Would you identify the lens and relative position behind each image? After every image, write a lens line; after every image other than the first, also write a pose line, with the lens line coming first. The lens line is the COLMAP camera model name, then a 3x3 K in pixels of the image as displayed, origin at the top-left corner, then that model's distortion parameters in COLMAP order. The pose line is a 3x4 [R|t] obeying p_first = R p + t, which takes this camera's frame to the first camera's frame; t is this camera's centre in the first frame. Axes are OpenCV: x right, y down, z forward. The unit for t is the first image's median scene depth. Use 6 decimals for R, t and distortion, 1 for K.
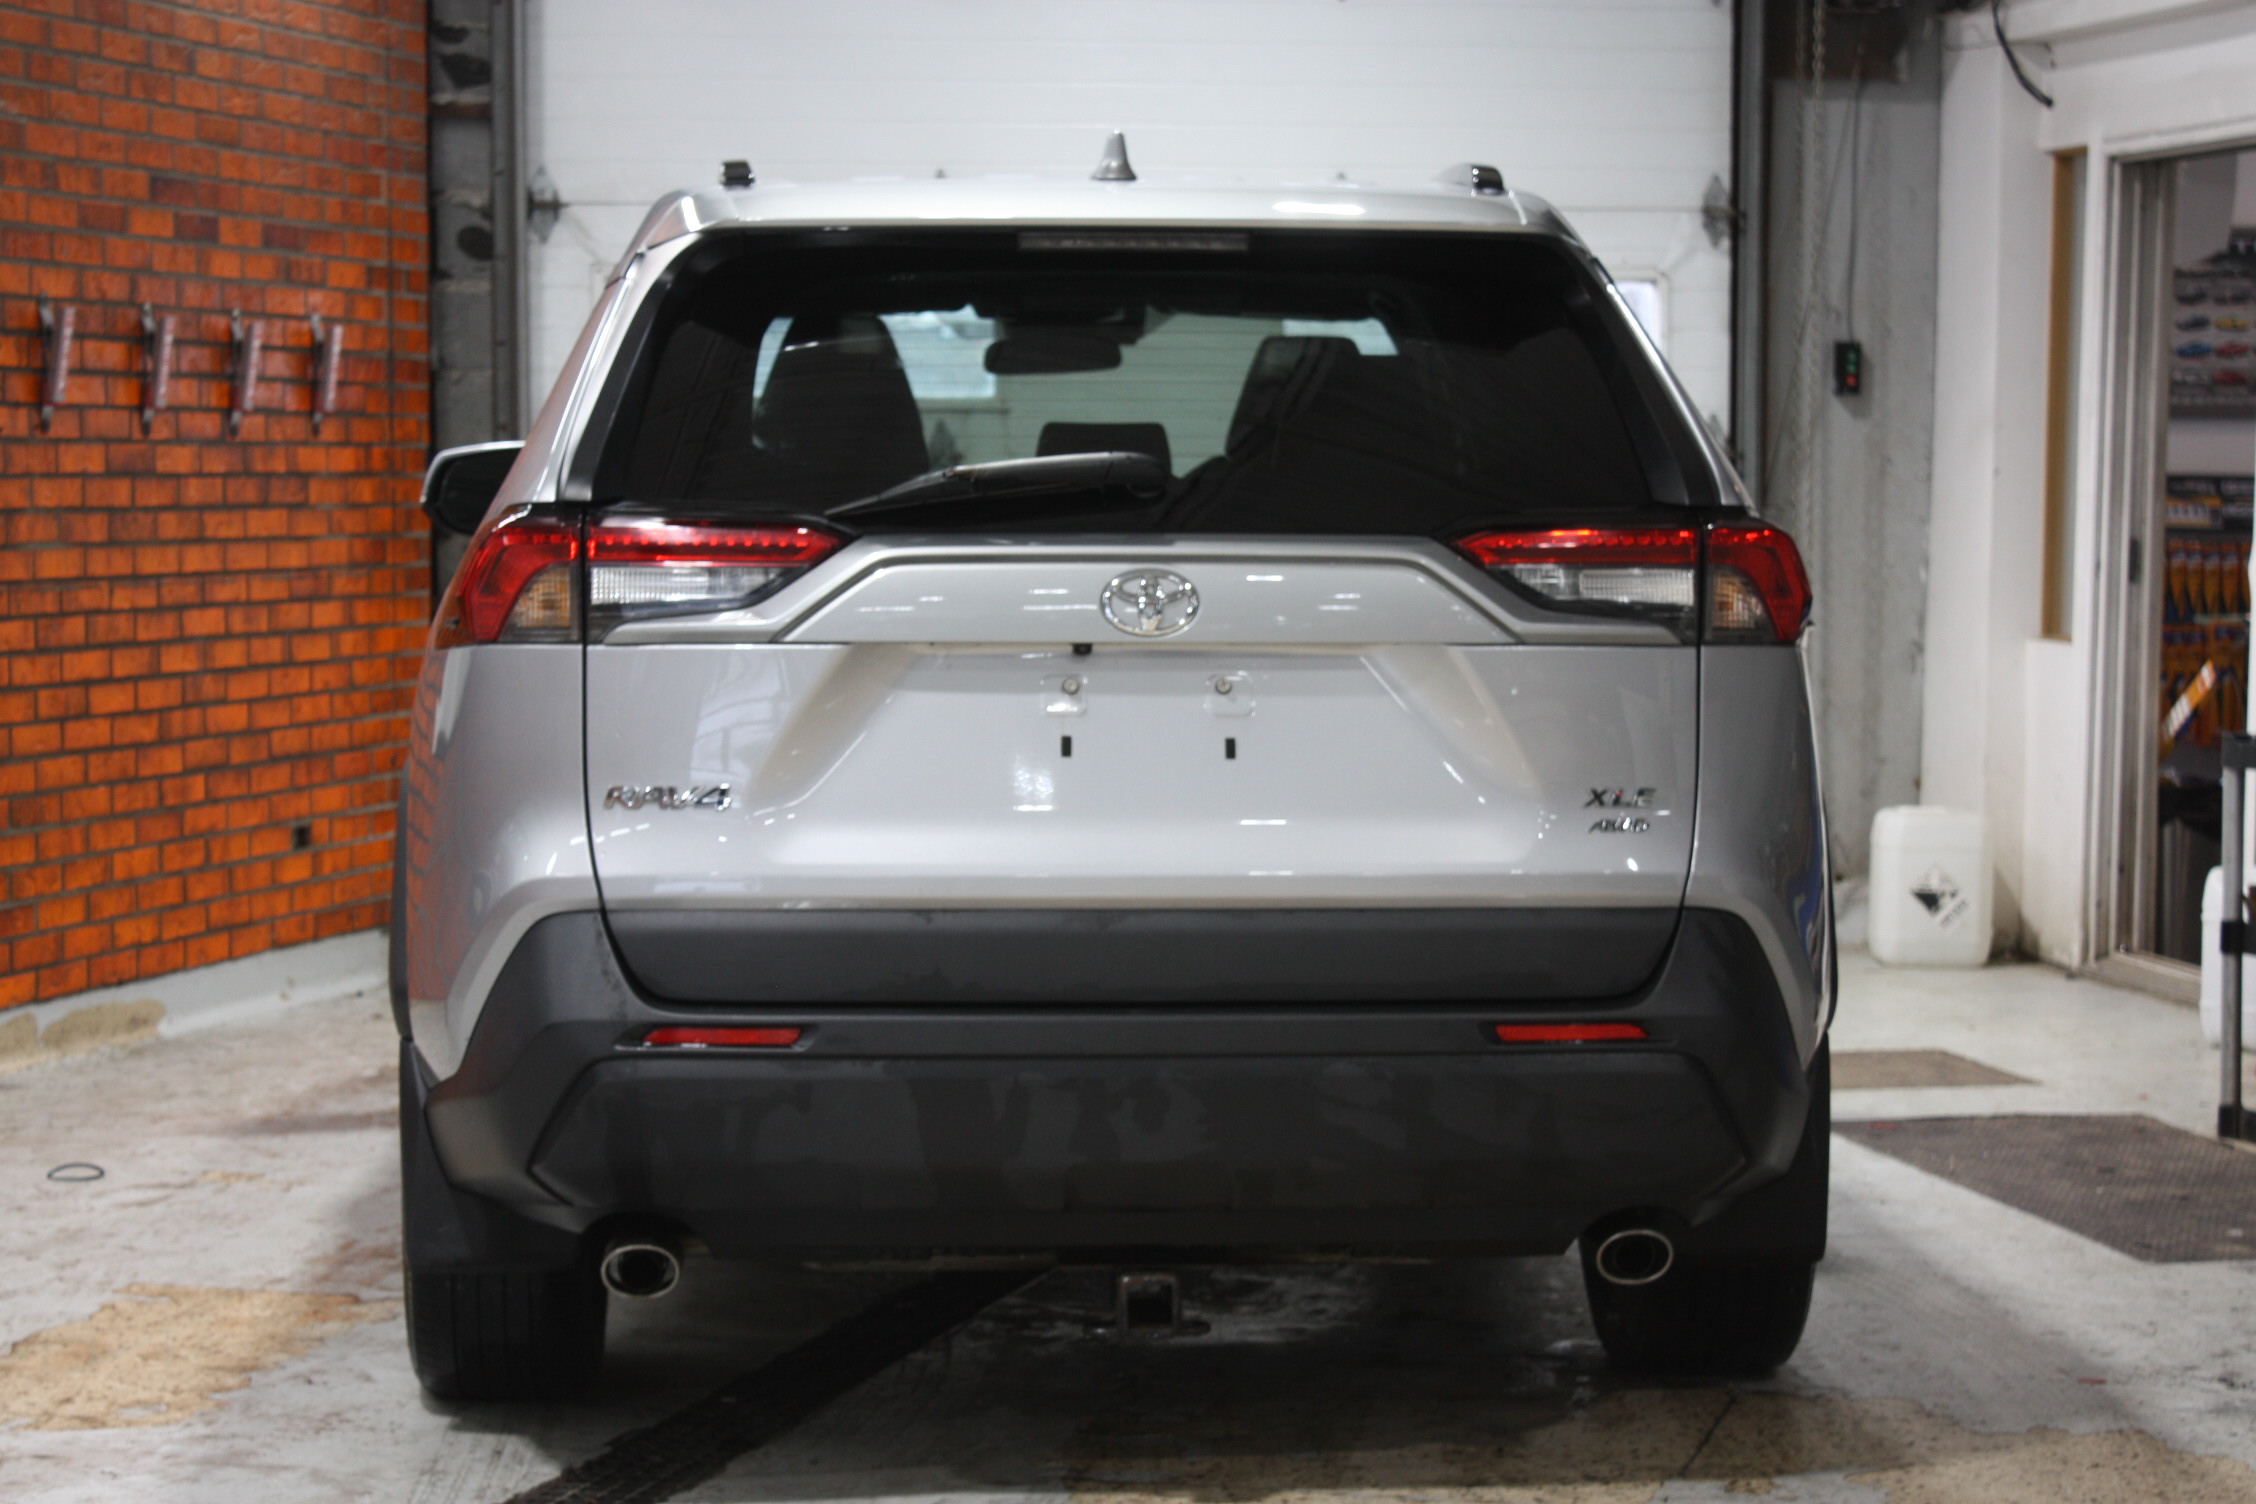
lens RADIAL K [[4761.8, 0, 1128.8], [0, 4761.8, 758.2], [0, 0, 1]] dist [0.059555, 0.000000]
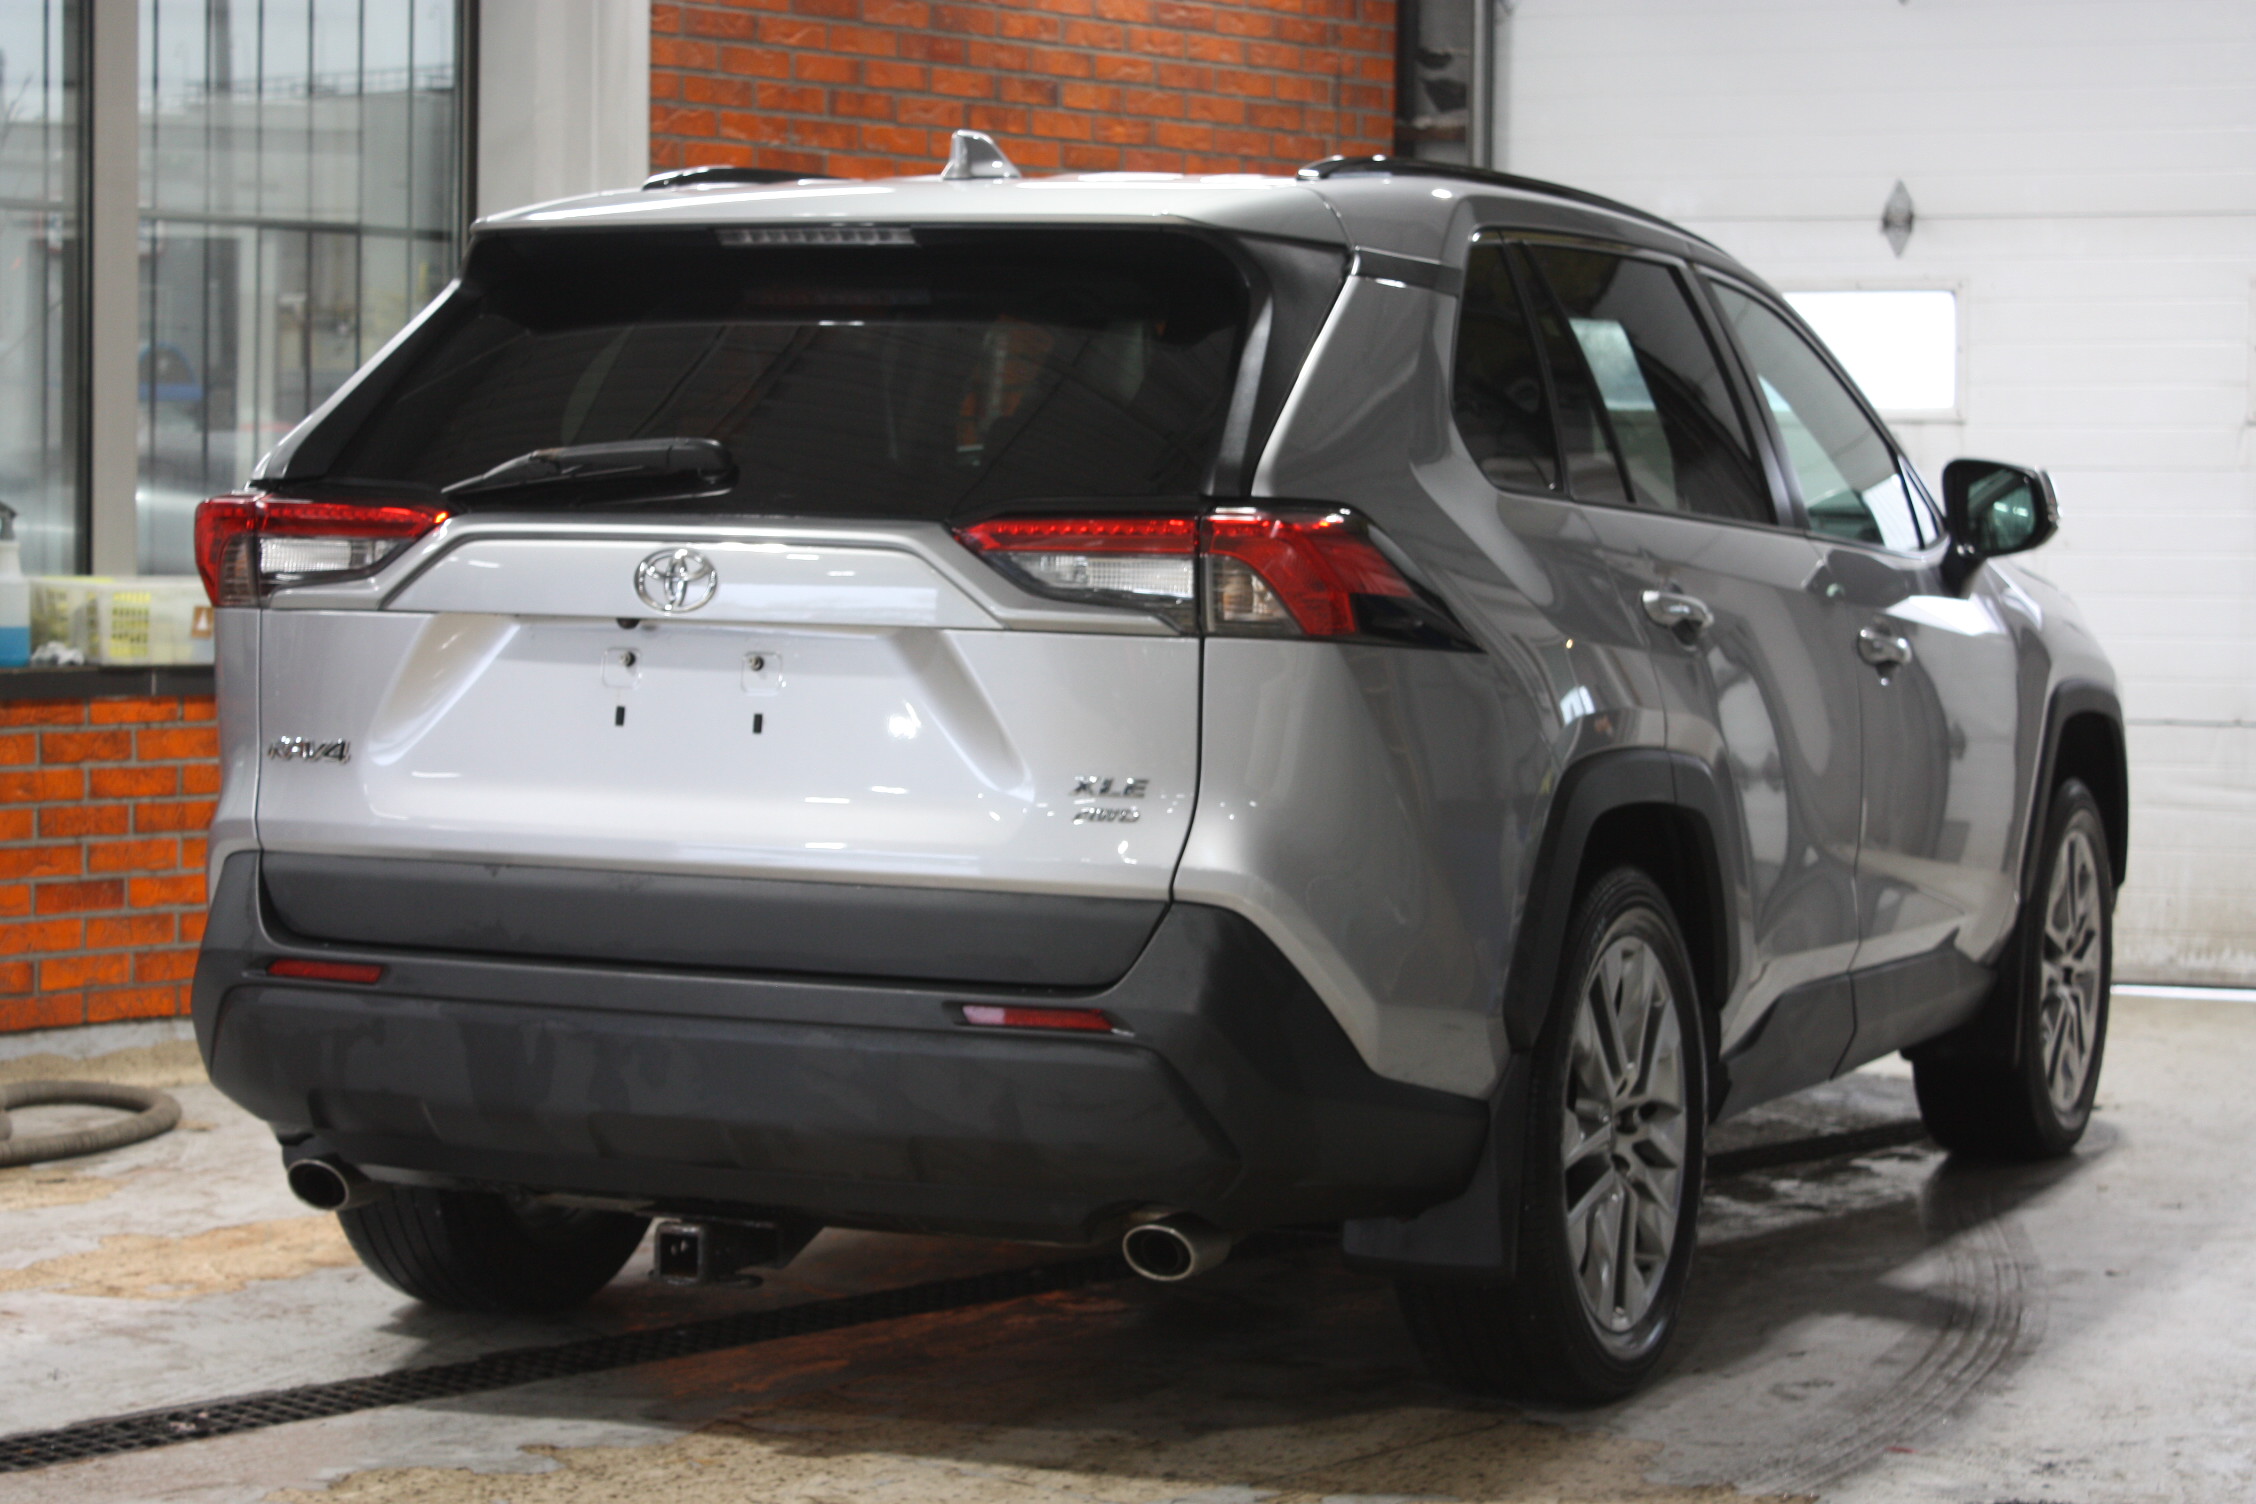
lens RADIAL K [[4643.6, 0, 1124.2], [0, 4643.6, 753.6], [0, 0, 1]] dist [0.080335, 0.000000]
pose [[0.883946, 0.038192, -0.466026, 0.342259], [-0.041238, 0.999143, 0.003662, -0.001471], [0.465766, 0.015982, 0.884764, 0.087048]]
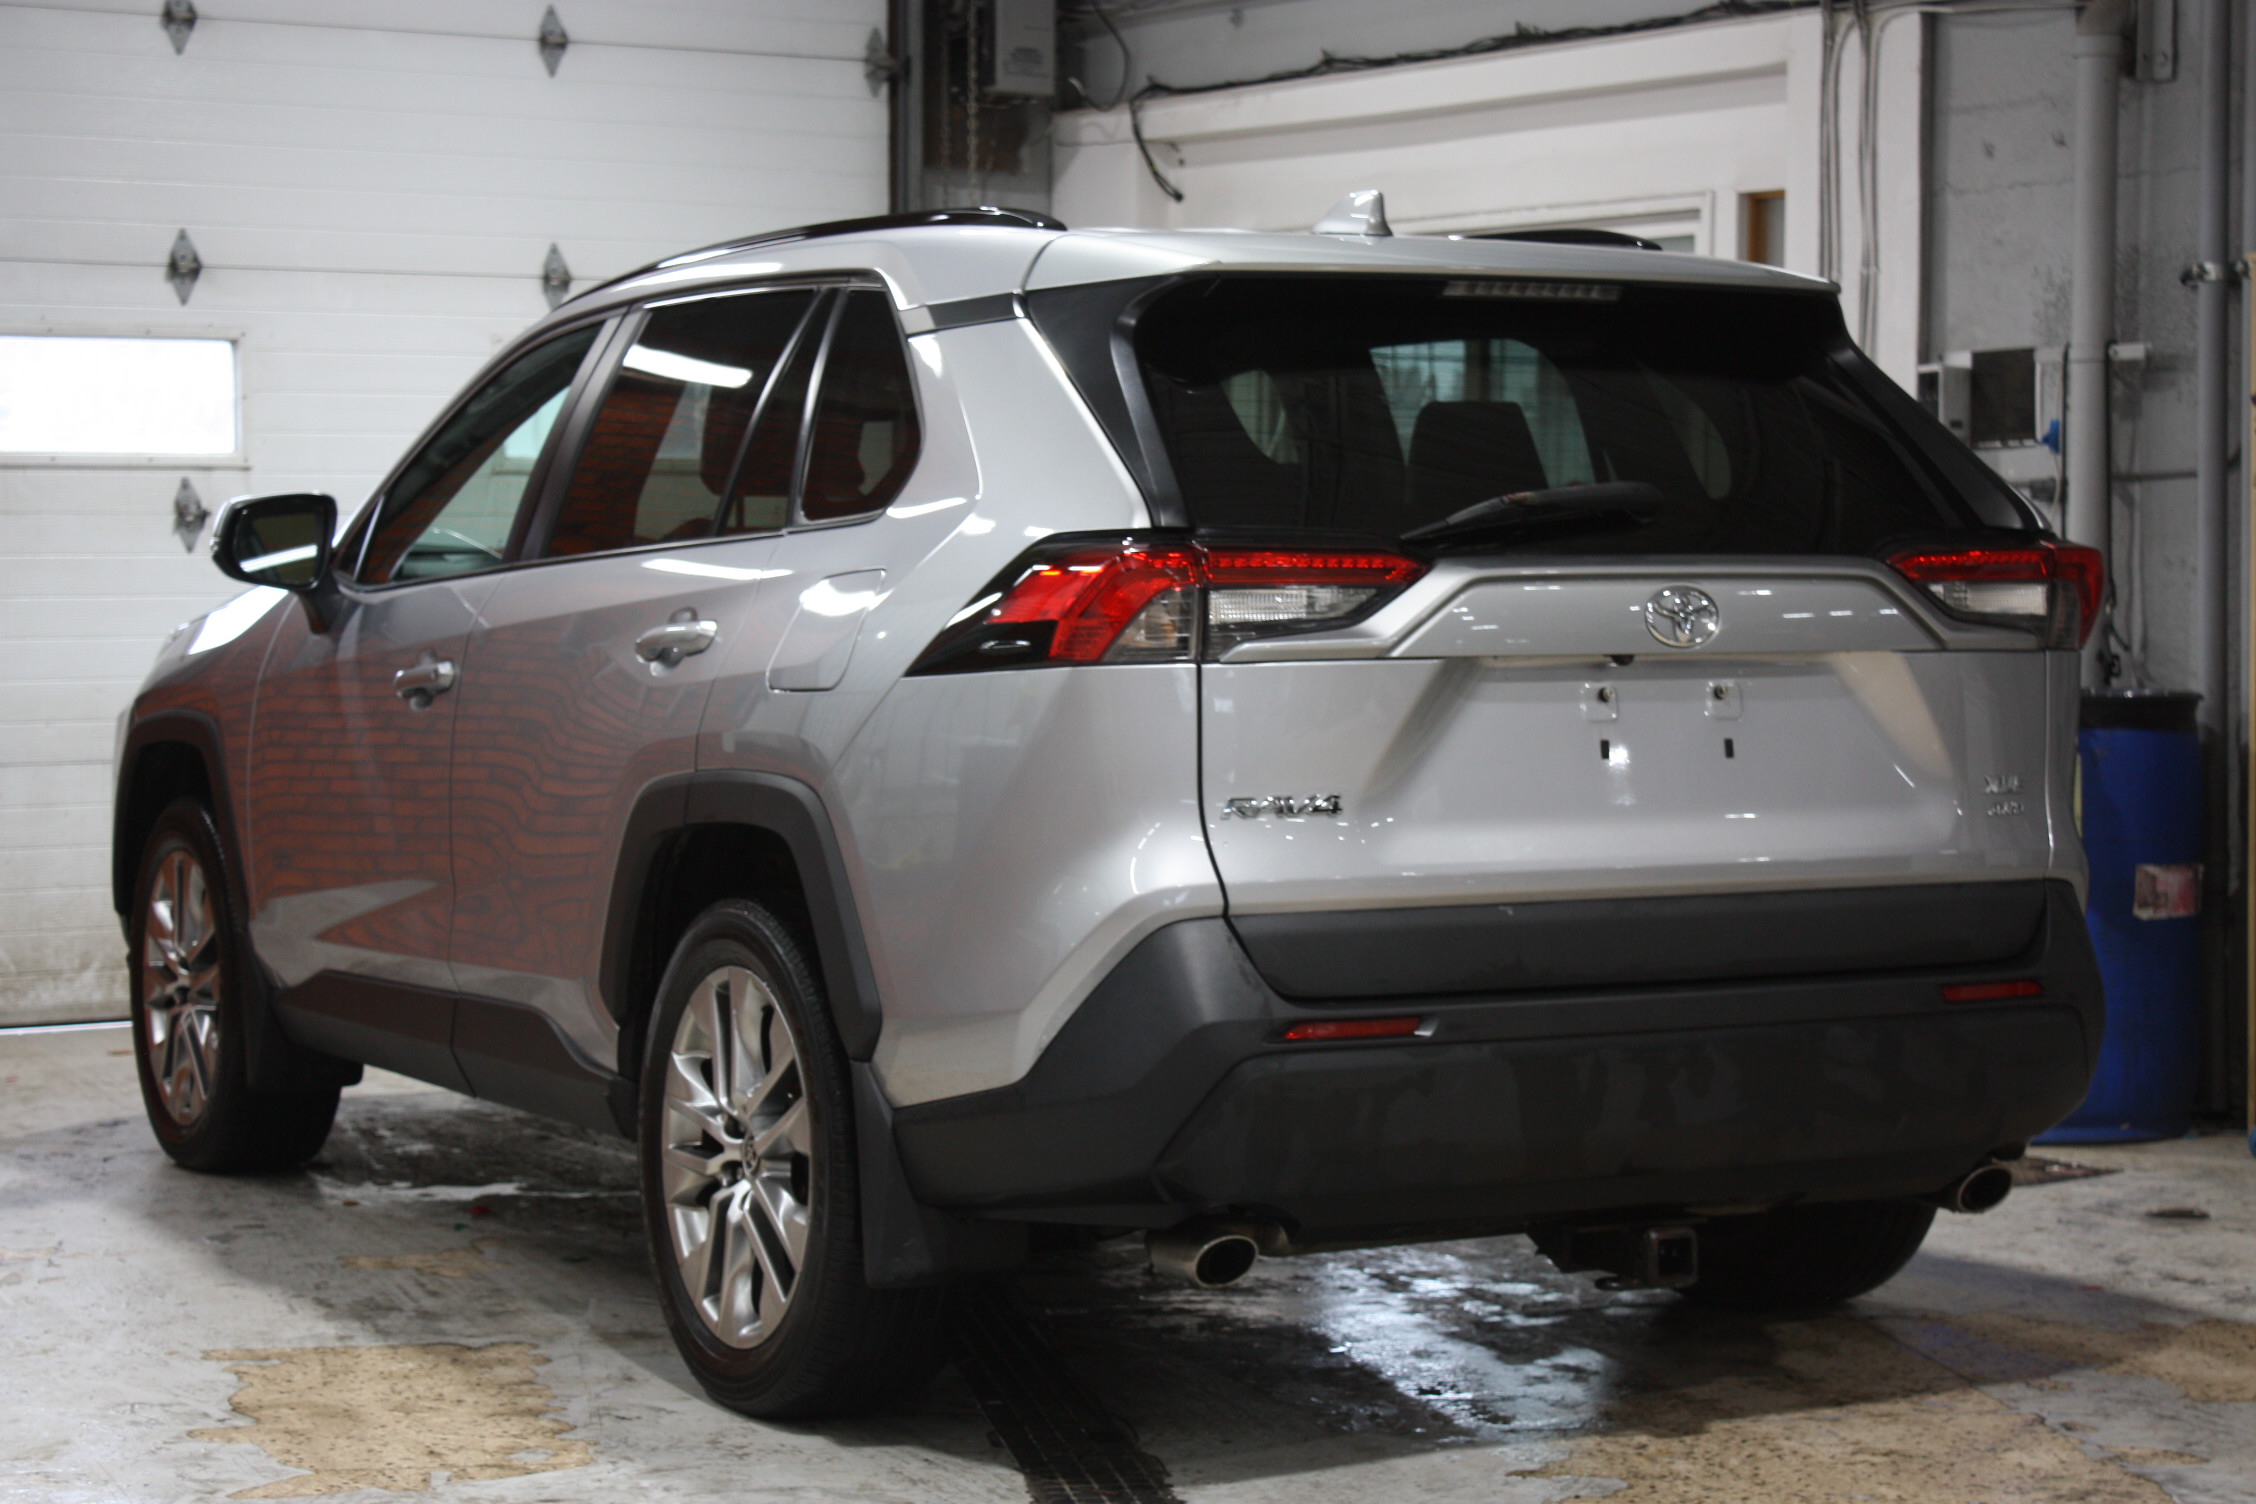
lens RADIAL K [[4537.4, 0, 1129.5], [0, 4537.4, 744.6], [0, 0, 1]] dist [0.096431, 0.000000]
pose [[0.908635, -0.022930, 0.416960, -0.331914], [0.030737, 0.999455, -0.012018, 0.003385], [-0.416457, 0.023736, 0.908845, 0.059366]]
